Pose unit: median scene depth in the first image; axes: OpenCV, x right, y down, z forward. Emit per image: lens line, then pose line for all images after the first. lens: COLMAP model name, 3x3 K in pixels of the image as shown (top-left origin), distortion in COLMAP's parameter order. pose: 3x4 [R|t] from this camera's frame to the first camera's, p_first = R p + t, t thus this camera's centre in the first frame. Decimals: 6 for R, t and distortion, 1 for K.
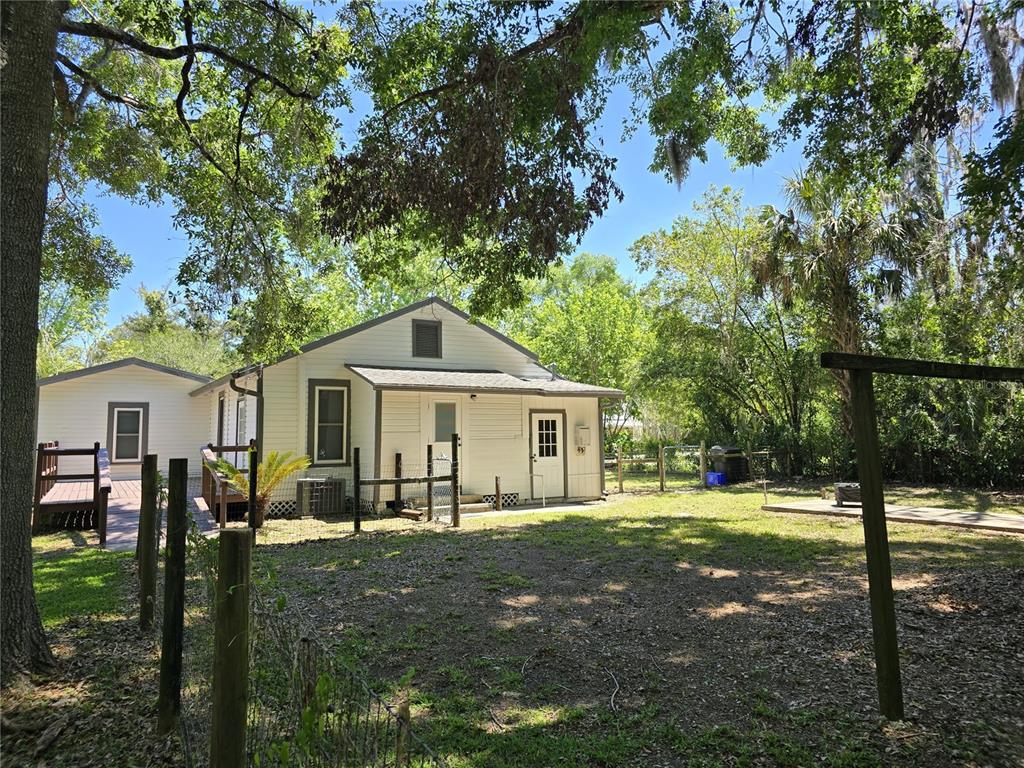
lens RADIAL K [[675.3, 0, 512.0], [0, 675.3, 384.0], [0, 0, 1]] dist [0.085882, -0.074465]
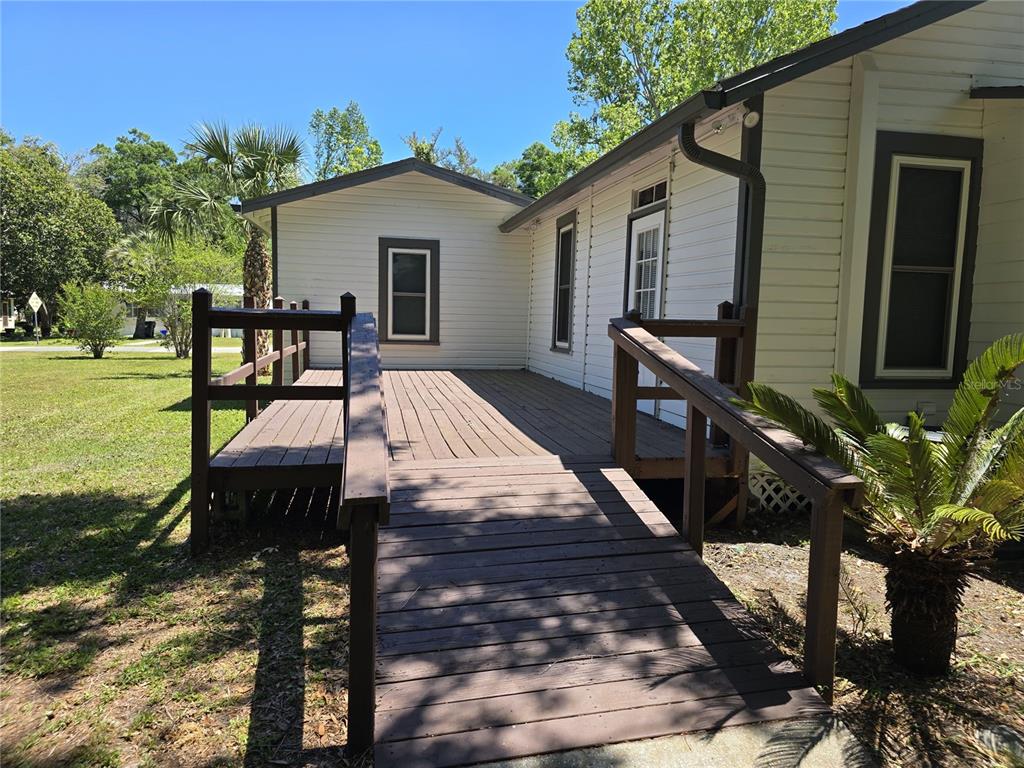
lens RADIAL K [[675.3, 0, 512.0], [0, 675.3, 384.0], [0, 0, 1]] dist [0.085882, -0.074465]
pose [[0.941271, 0.069044, -0.330519, -0.337549], [-0.010206, 0.984241, 0.176539, 0.055756], [0.337499, -0.162798, 0.927142, 0.581026]]
